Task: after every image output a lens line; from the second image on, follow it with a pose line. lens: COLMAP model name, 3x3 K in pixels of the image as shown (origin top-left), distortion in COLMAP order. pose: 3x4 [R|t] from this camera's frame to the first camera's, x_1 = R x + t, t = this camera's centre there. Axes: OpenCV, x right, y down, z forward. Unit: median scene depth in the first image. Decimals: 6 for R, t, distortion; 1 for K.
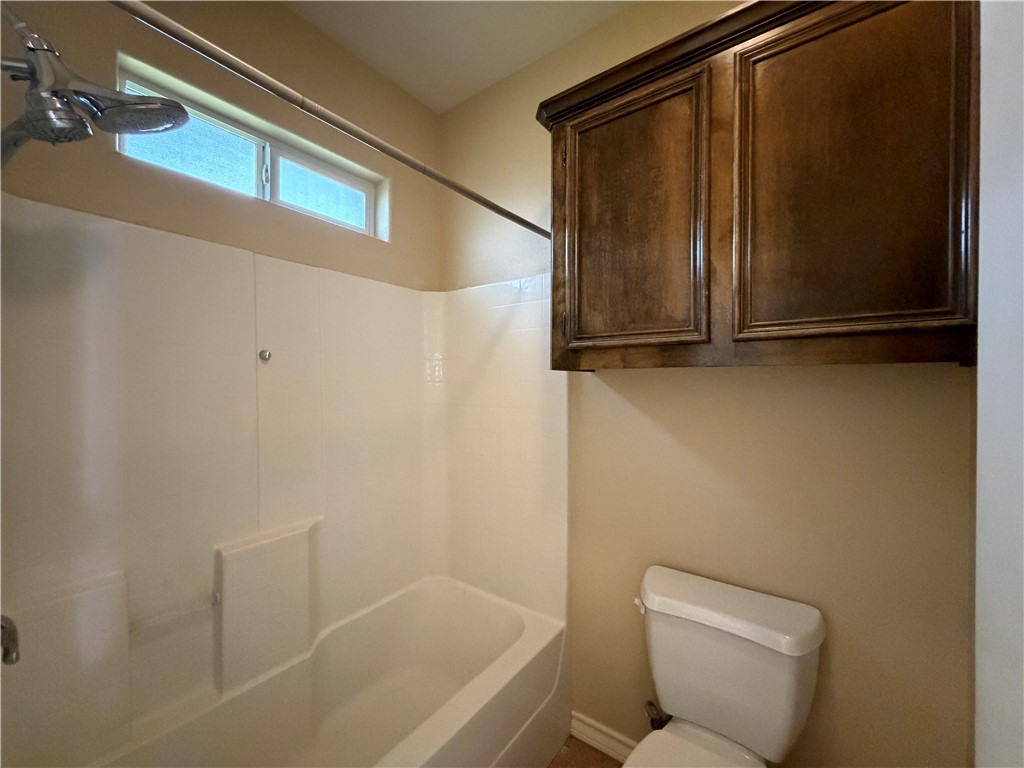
lens RADIAL K [[413.0, 0, 511.3], [0, 413.0, 382.0], [0, 0, 1]] dist [-0.000074, 0.000490]
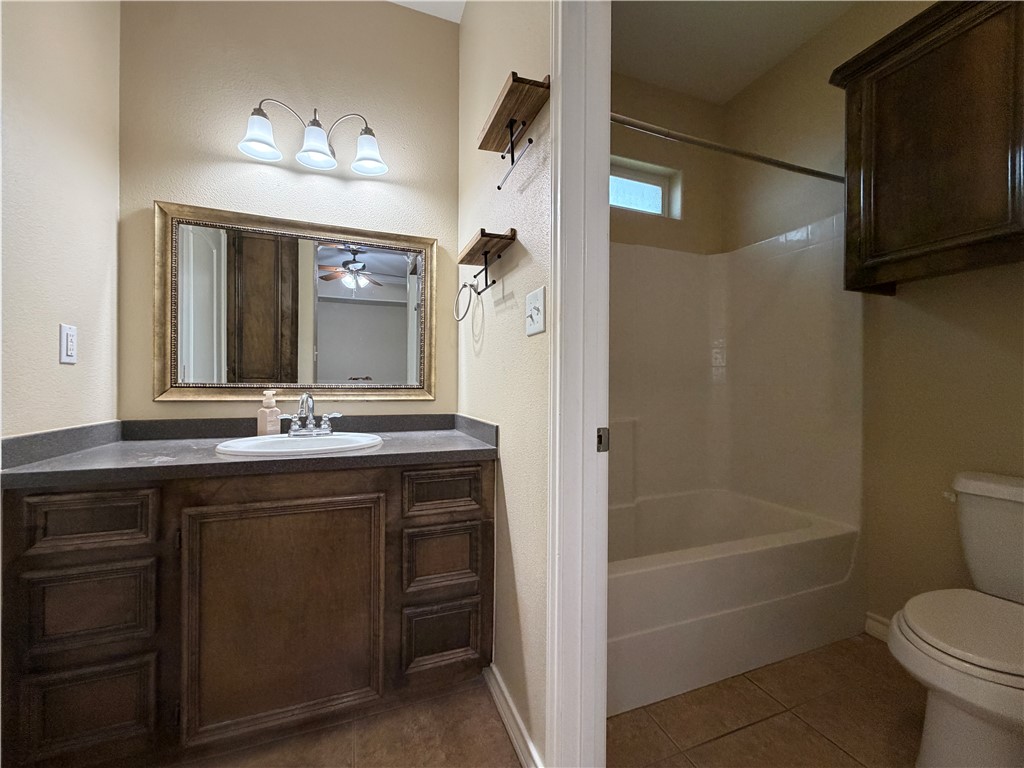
lens RADIAL K [[413.0, 0, 512.2], [0, 413.0, 381.8], [0, 0, 1]] dist [-0.000074, 0.000490]
pose [[0.844931, 0.004086, -0.534860, -0.071280], [-0.010243, 0.999911, -0.008543, 0.244546], [0.534778, 0.012697, 0.844897, -0.484694]]
